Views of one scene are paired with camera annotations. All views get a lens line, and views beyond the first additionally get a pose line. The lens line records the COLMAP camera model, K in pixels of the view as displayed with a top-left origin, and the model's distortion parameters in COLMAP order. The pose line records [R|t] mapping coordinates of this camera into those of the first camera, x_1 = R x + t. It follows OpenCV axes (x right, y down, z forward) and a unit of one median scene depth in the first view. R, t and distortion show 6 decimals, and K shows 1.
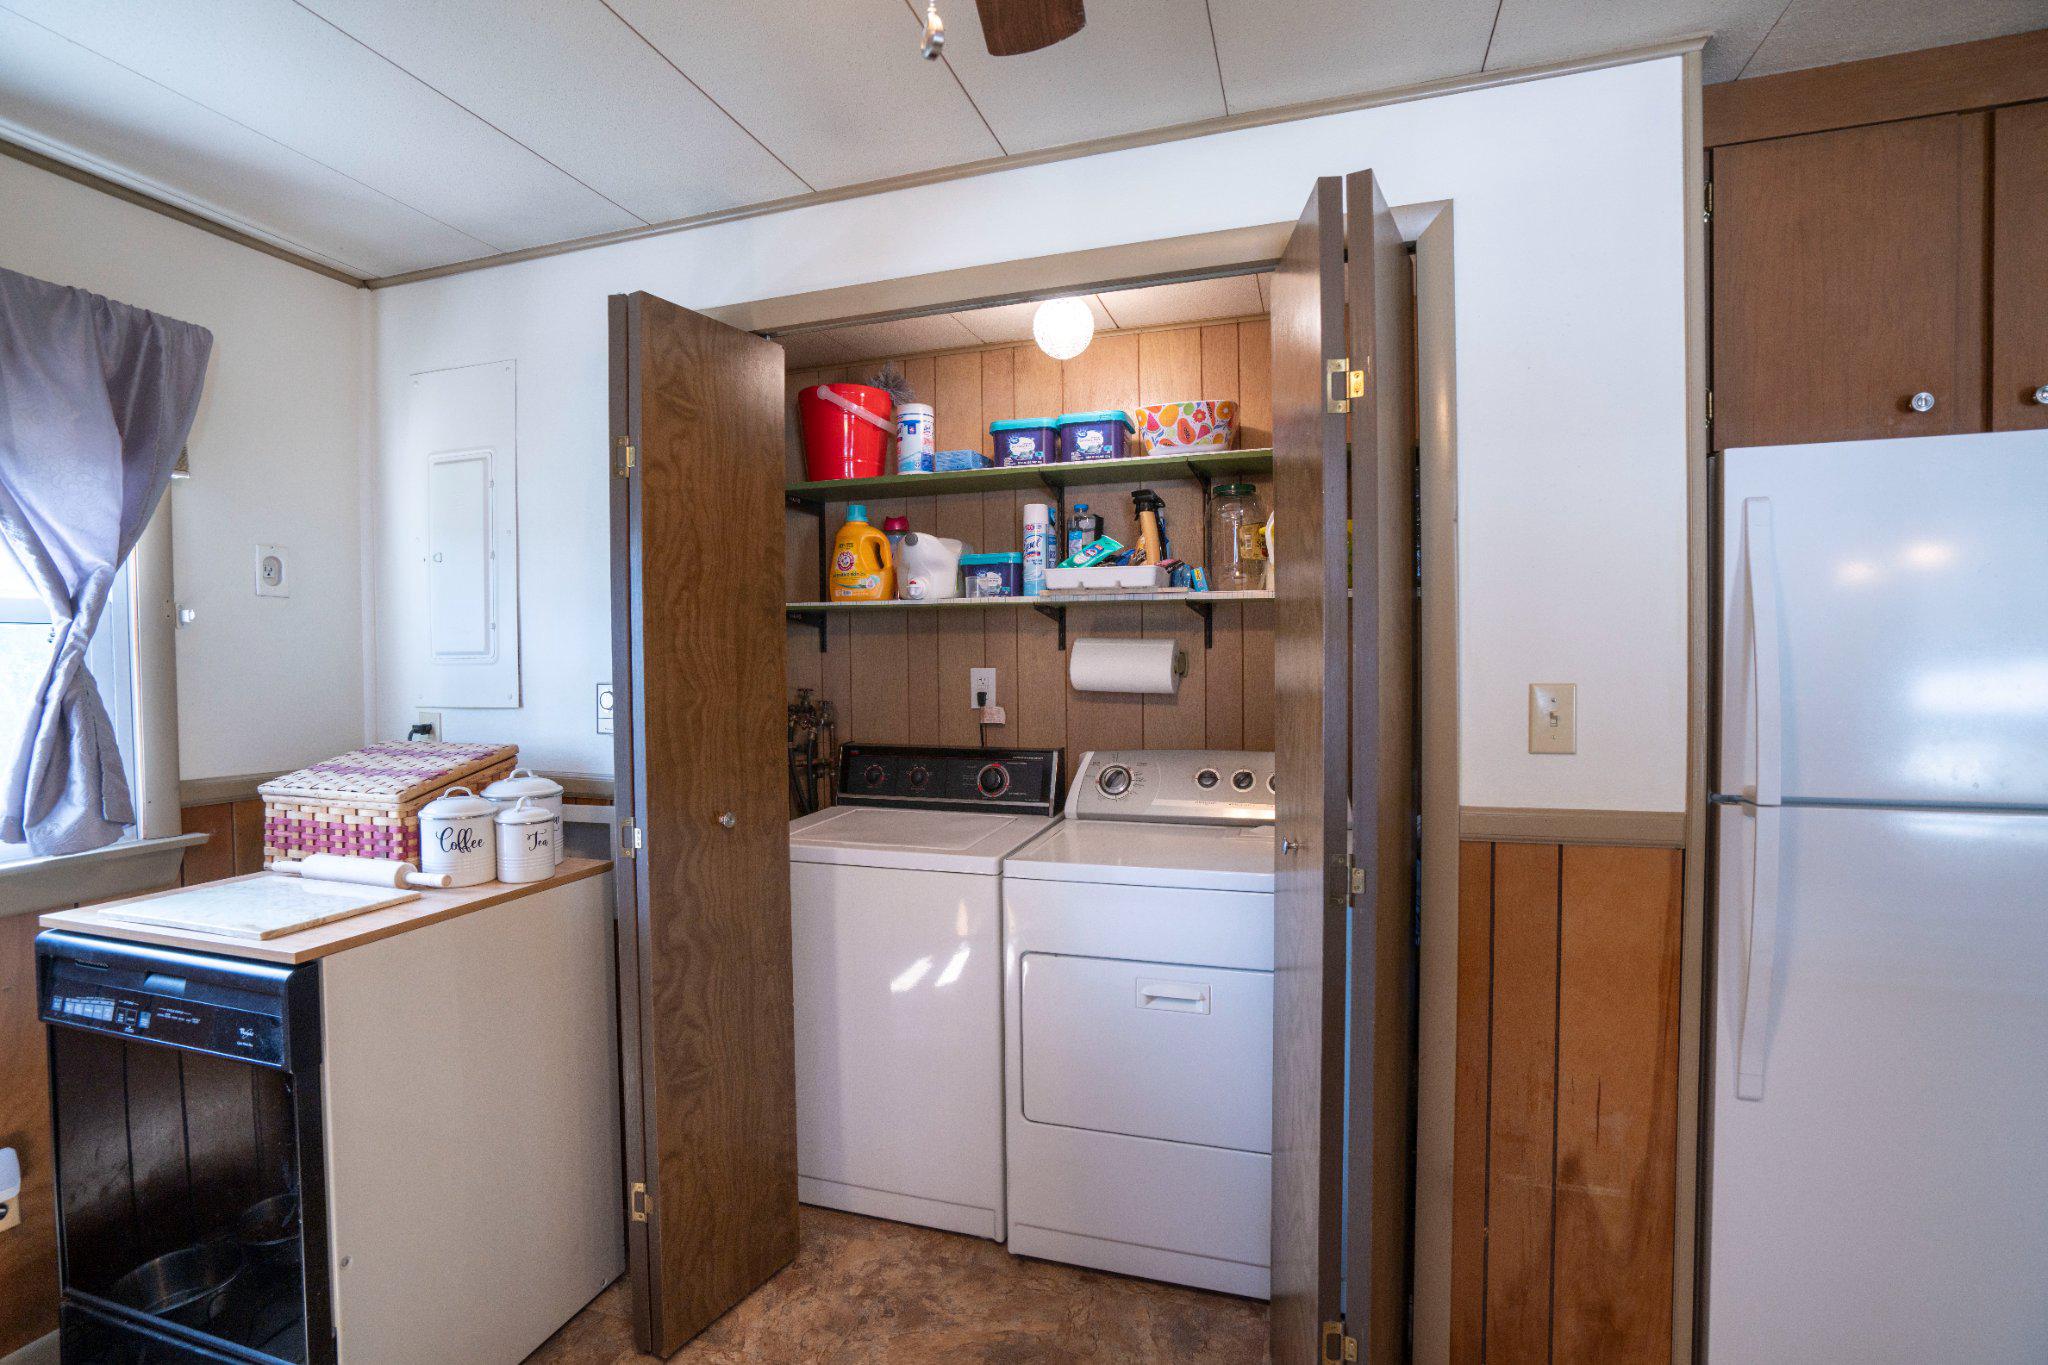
lens RADIAL K [[937.4, 0, 1020.0], [0, 937.4, 685.0], [0, 0, 1]] dist [-0.051506, 0.018598]
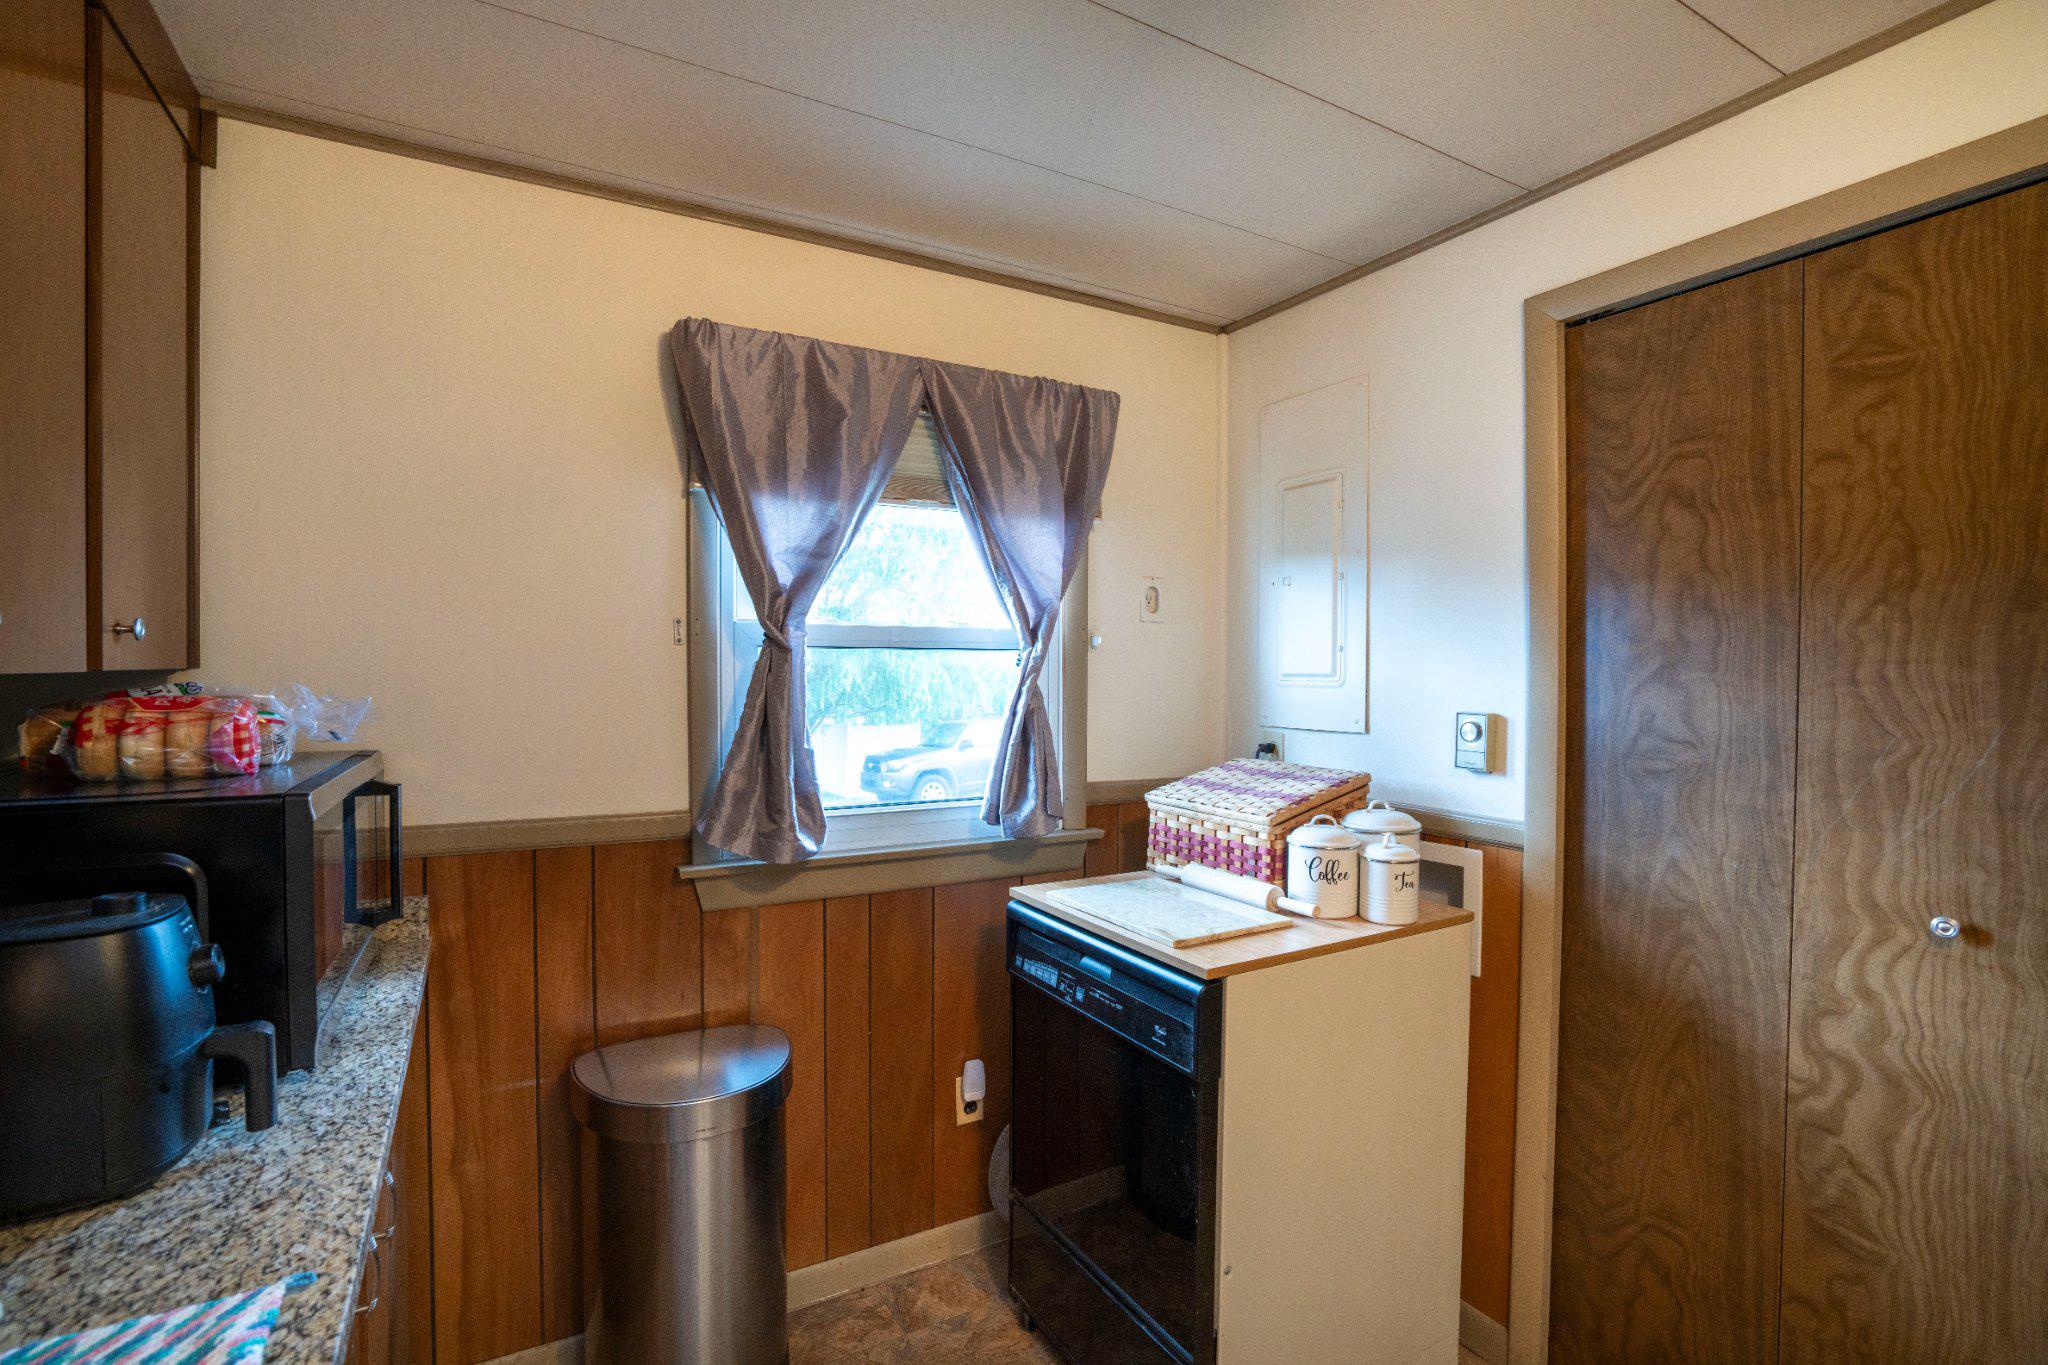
lens RADIAL K [[946.6, 0, 1021.4], [0, 946.6, 686.6], [0, 0, 1]] dist [-0.058011, 0.020955]
pose [[0.733970, 0.019531, -0.678902, -0.178629], [-0.029978, 0.999544, -0.003654, -0.012194], [0.678520, 0.023034, 0.734220, 0.050696]]
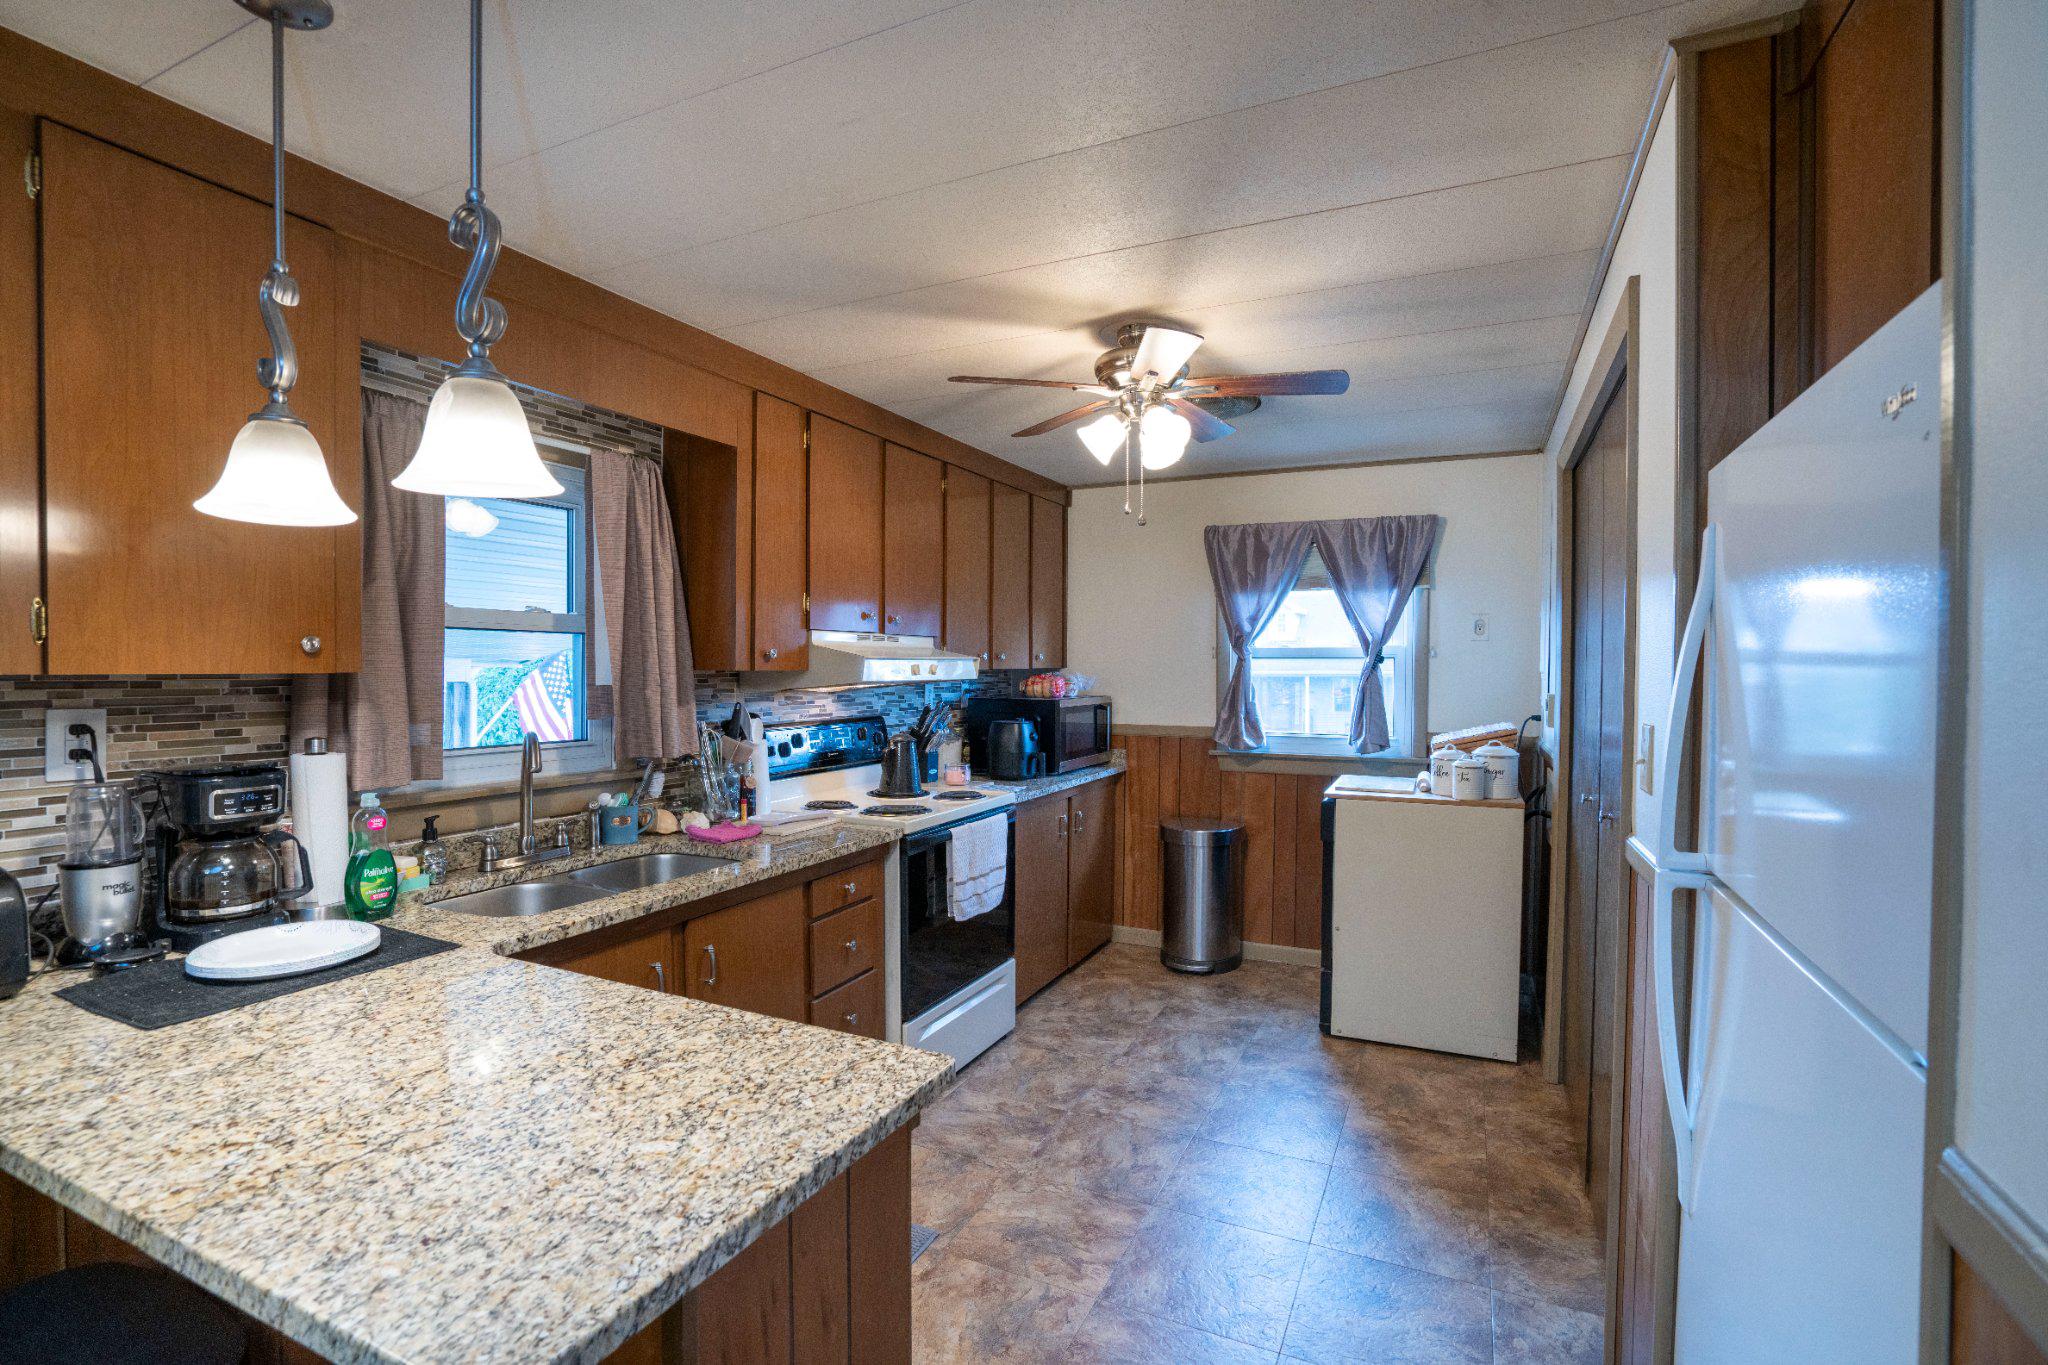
lens RADIAL K [[946.6, 0, 1021.4], [0, 946.6, 686.6], [0, 0, 1]] dist [-0.058011, 0.020955]
pose [[-0.129156, 0.031000, -0.991140, 1.454771], [-0.032095, 0.998857, 0.035424, -0.049270], [0.991105, 0.036385, -0.128014, 0.381177]]
